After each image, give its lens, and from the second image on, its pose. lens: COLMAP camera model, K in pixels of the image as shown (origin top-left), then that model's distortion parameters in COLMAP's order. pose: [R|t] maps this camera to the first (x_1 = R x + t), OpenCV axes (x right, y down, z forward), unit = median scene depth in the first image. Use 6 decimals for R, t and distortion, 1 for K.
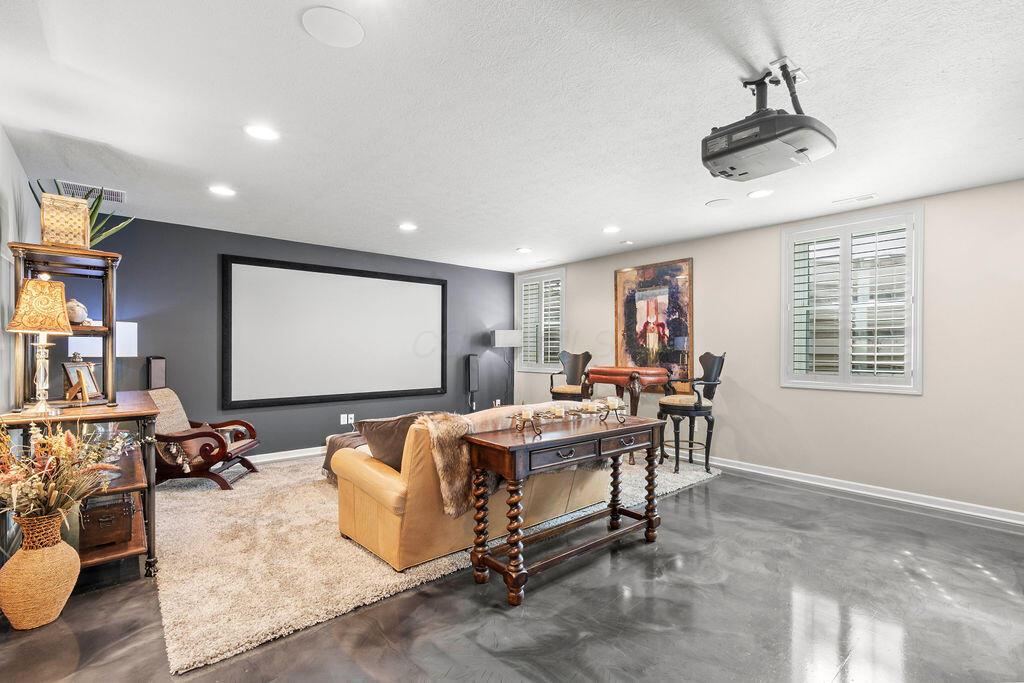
lens RADIAL K [[466.1, 0, 520.9], [0, 466.1, 350.4], [0, 0, 1]] dist [0.004432, 0.000205]
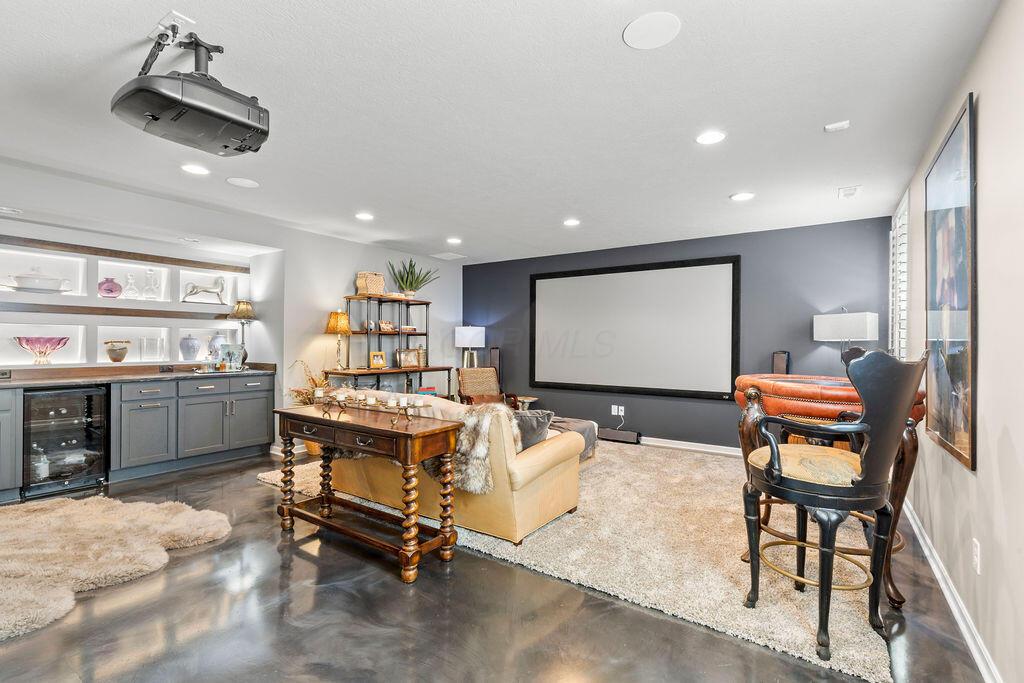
lens RADIAL K [[466.1, 0, 516.7], [0, 466.1, 338.7], [0, 0, 1]] dist [0.004432, 0.000205]
pose [[0.263632, -0.010736, -0.964564, 0.575872], [-0.004796, 0.999911, -0.012441, 0.000971], [0.964611, 0.007906, 0.263557, 0.508239]]
